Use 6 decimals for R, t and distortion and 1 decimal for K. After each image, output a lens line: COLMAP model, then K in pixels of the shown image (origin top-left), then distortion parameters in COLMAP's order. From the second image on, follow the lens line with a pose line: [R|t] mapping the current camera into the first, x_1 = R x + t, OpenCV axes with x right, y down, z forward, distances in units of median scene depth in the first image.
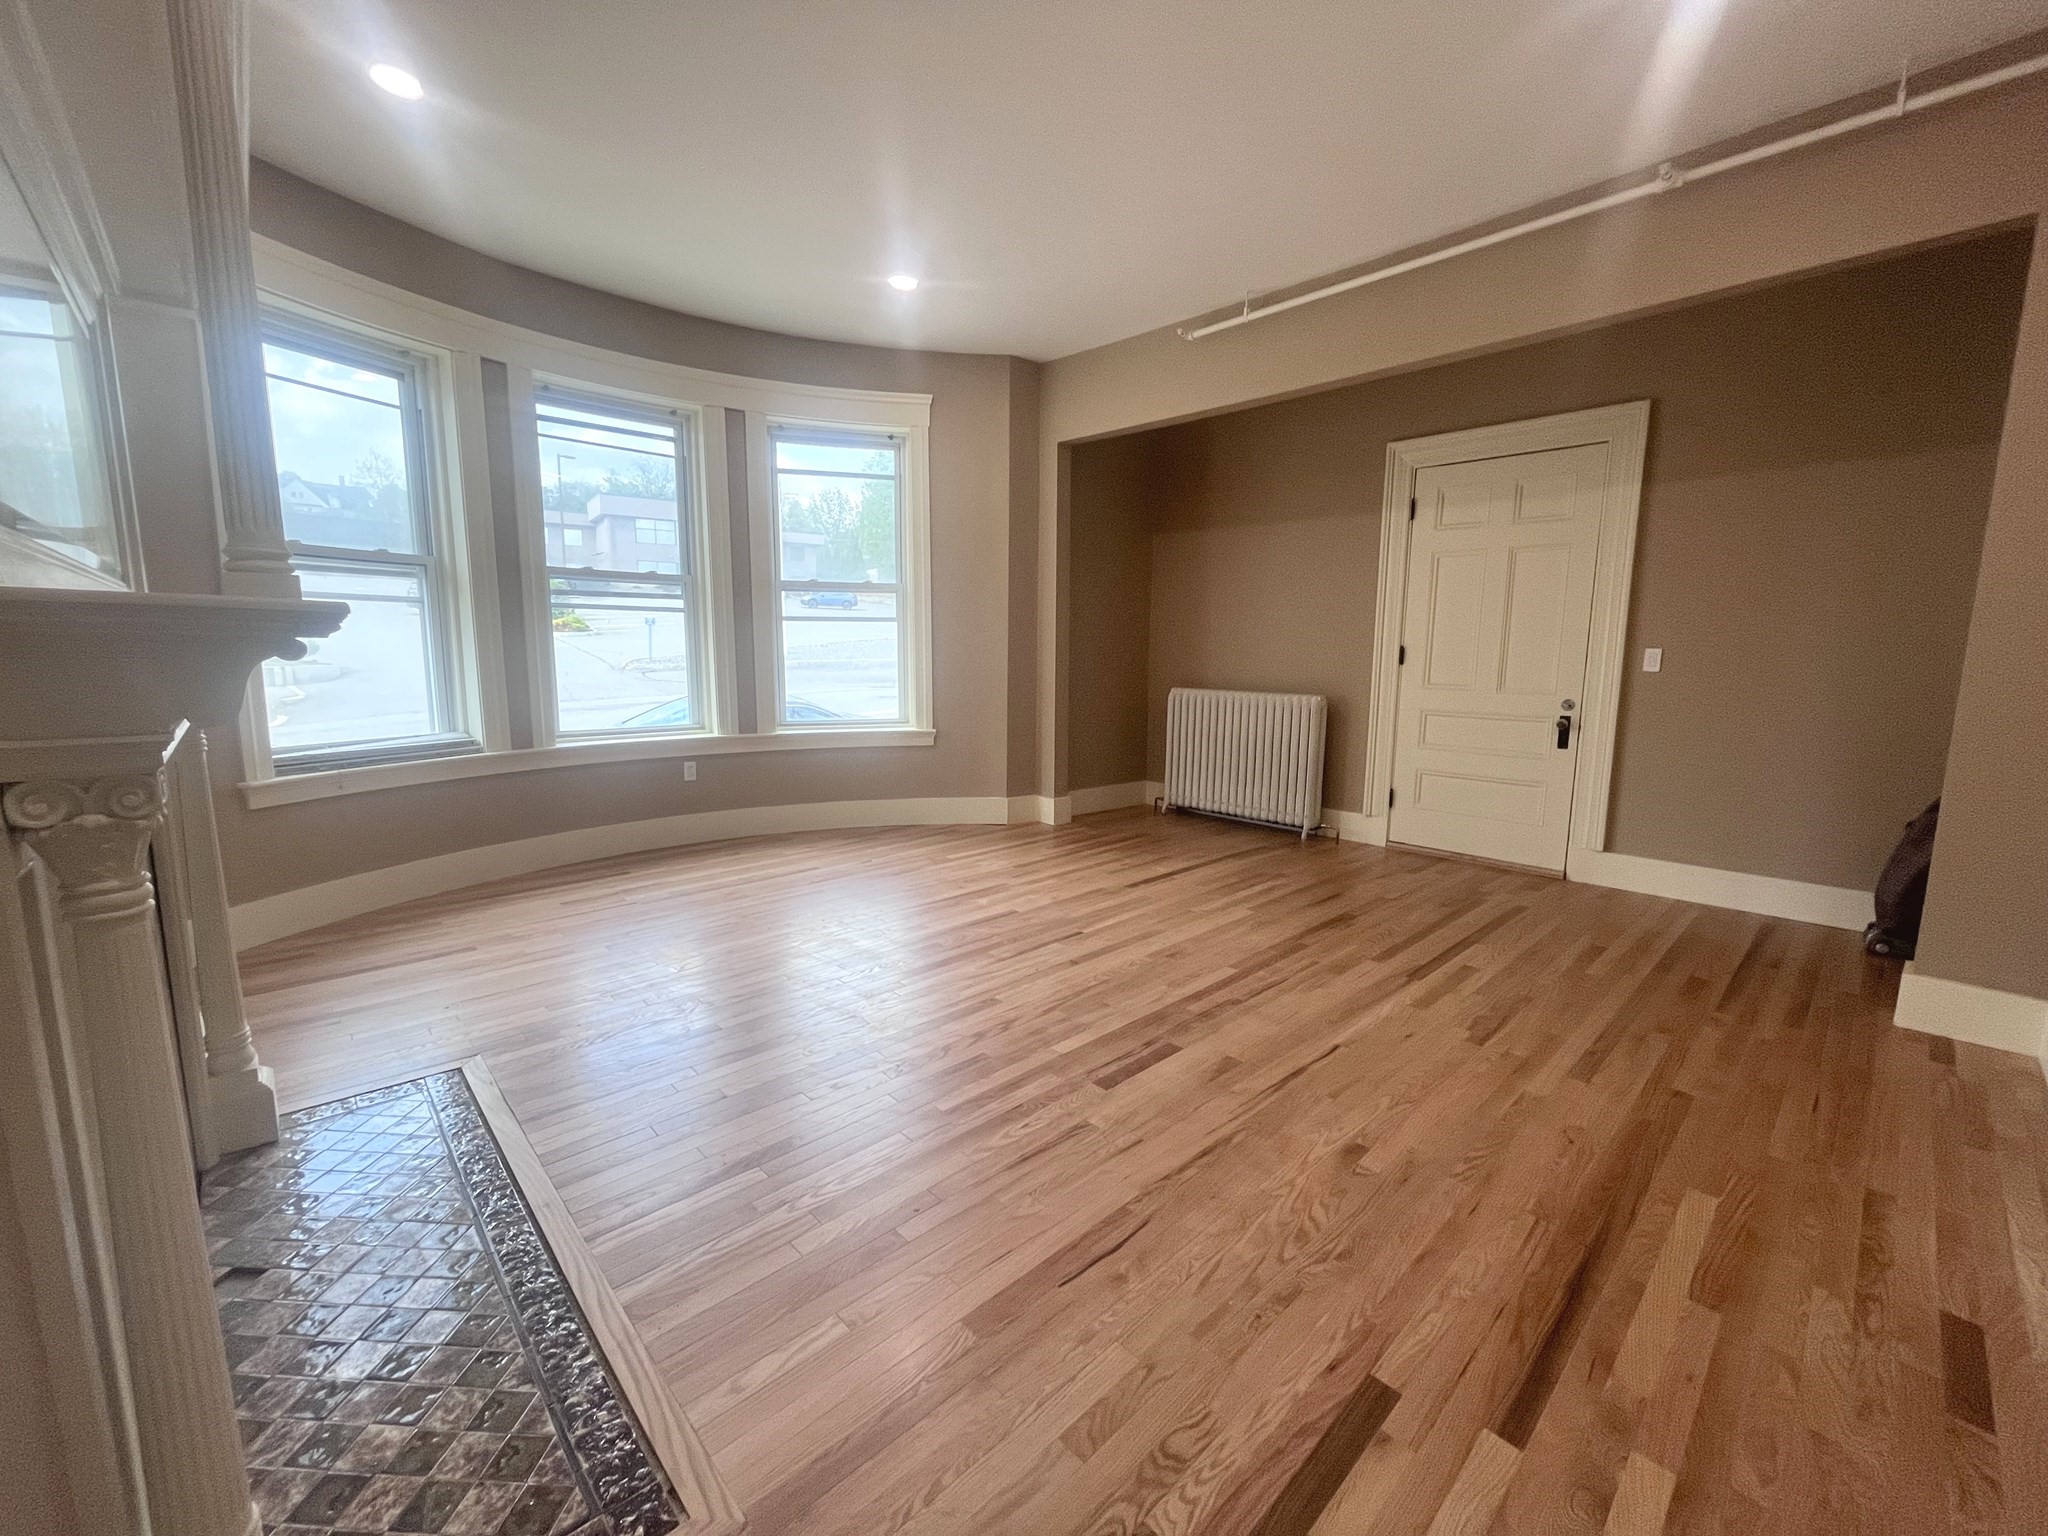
lens RADIAL K [[822.7, 0, 1023.6], [0, 822.7, 765.6], [0, 0, 1]] dist [0.001743, -0.000073]
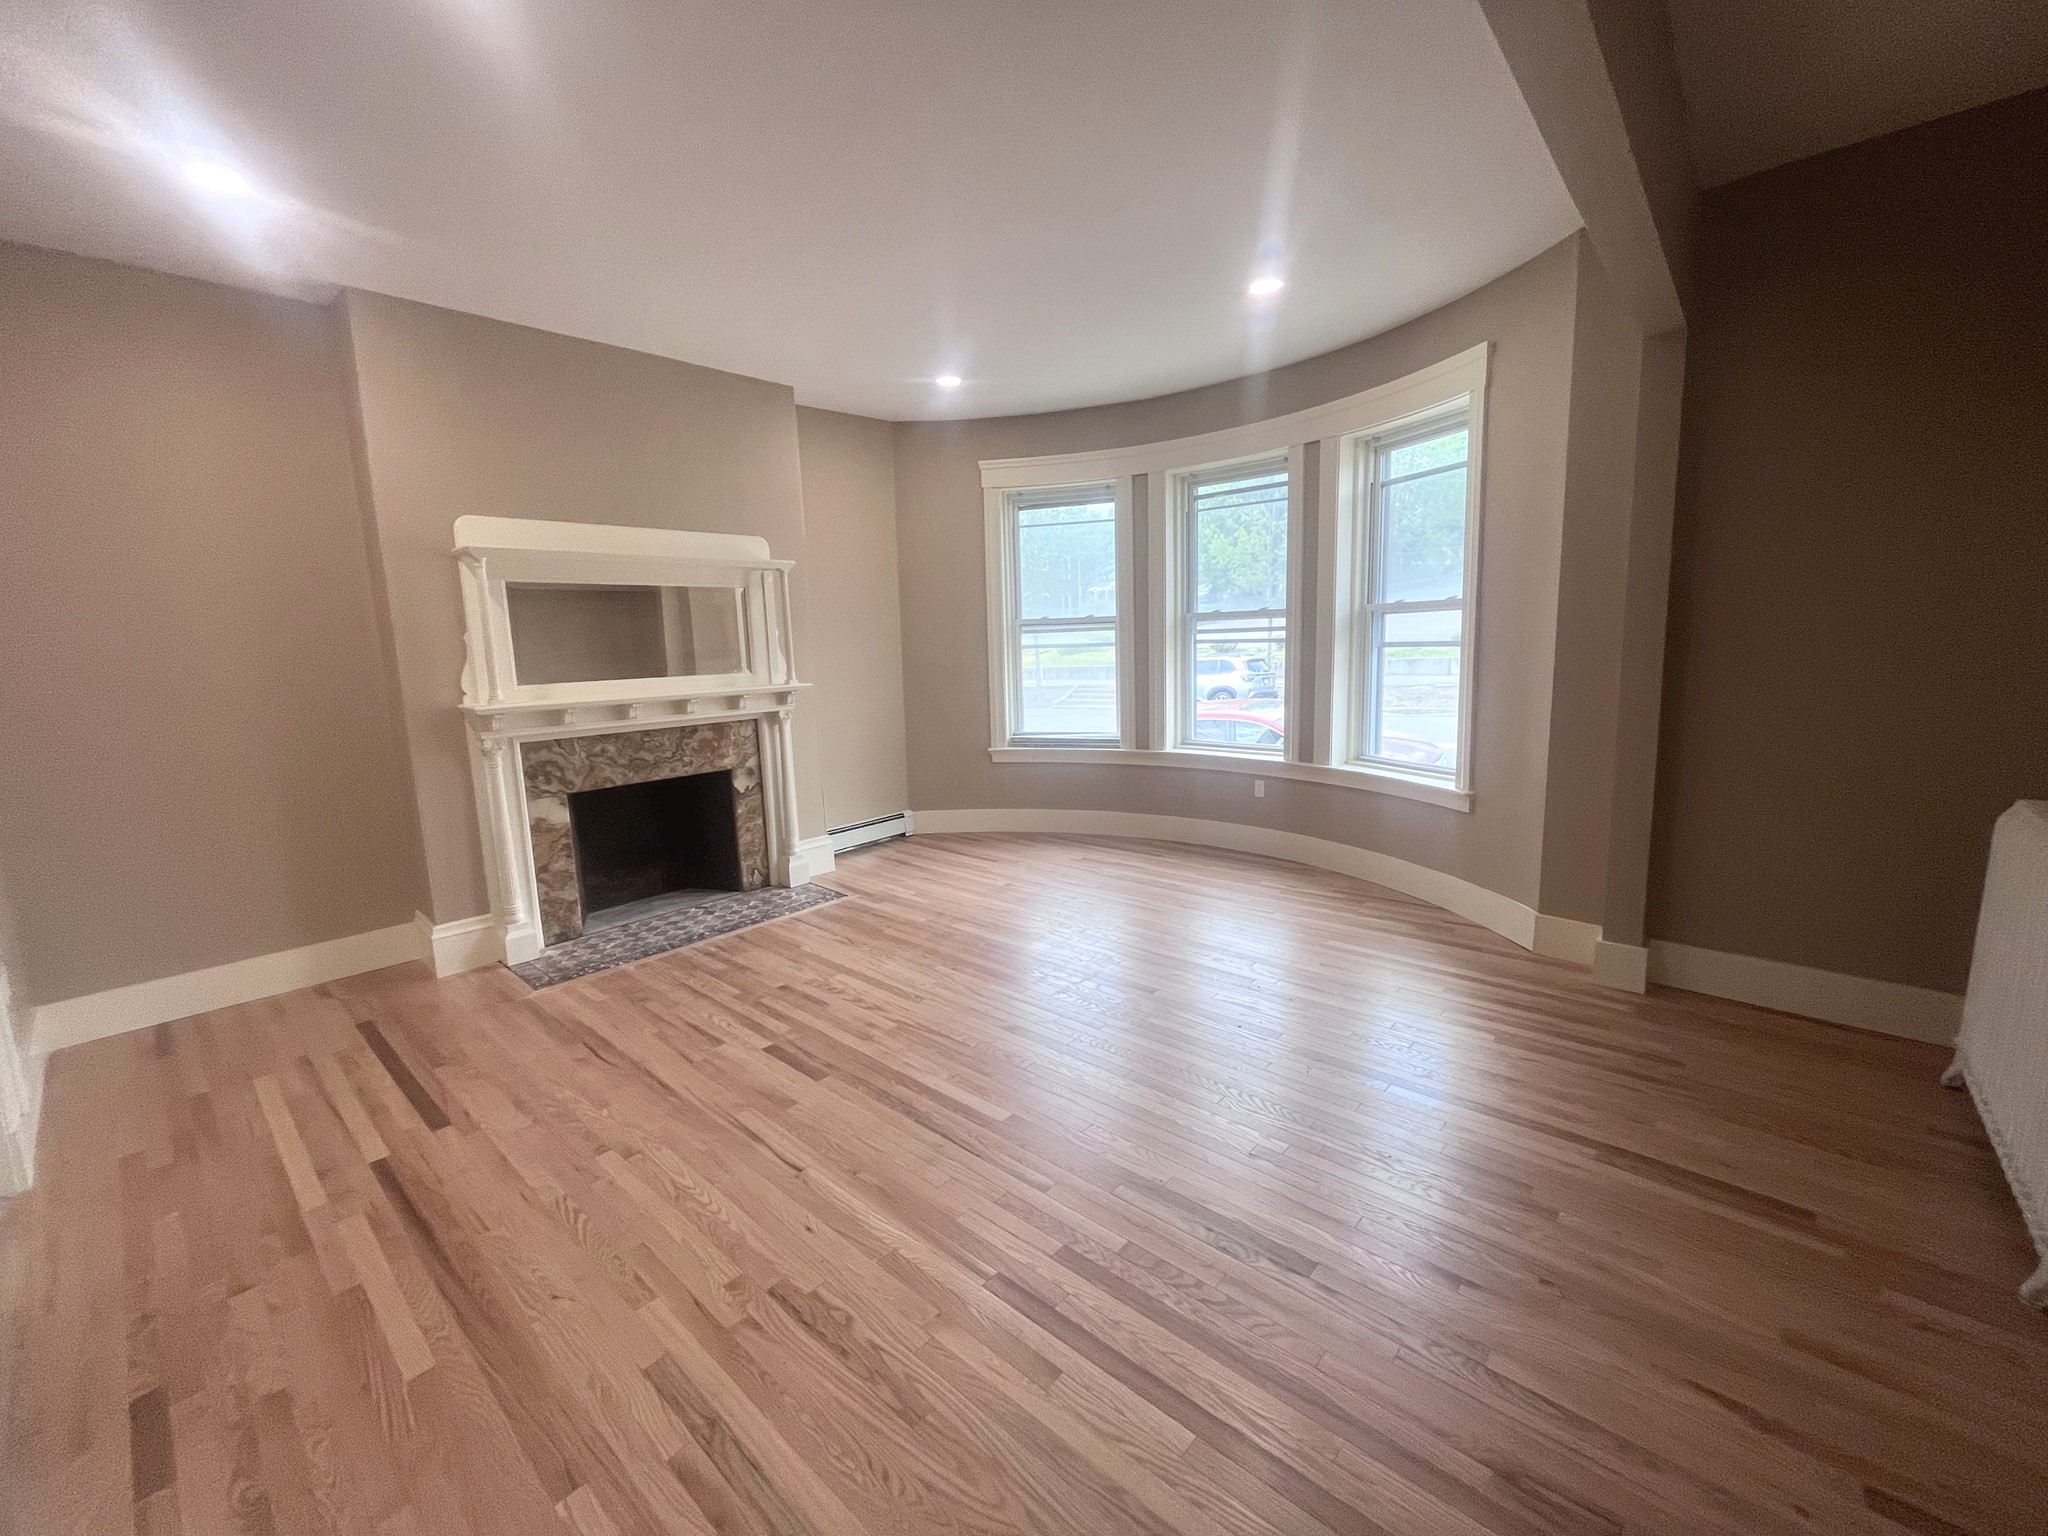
lens RADIAL K [[822.7, 0, 1024.1], [0, 822.7, 763.4], [0, 0, 1]] dist [0.001743, -0.000073]
pose [[0.088288, 0.139081, -0.986337, 1.290926], [-0.111272, 0.985384, 0.128987, -0.265609], [0.989860, 0.098364, 0.102474, 1.142963]]
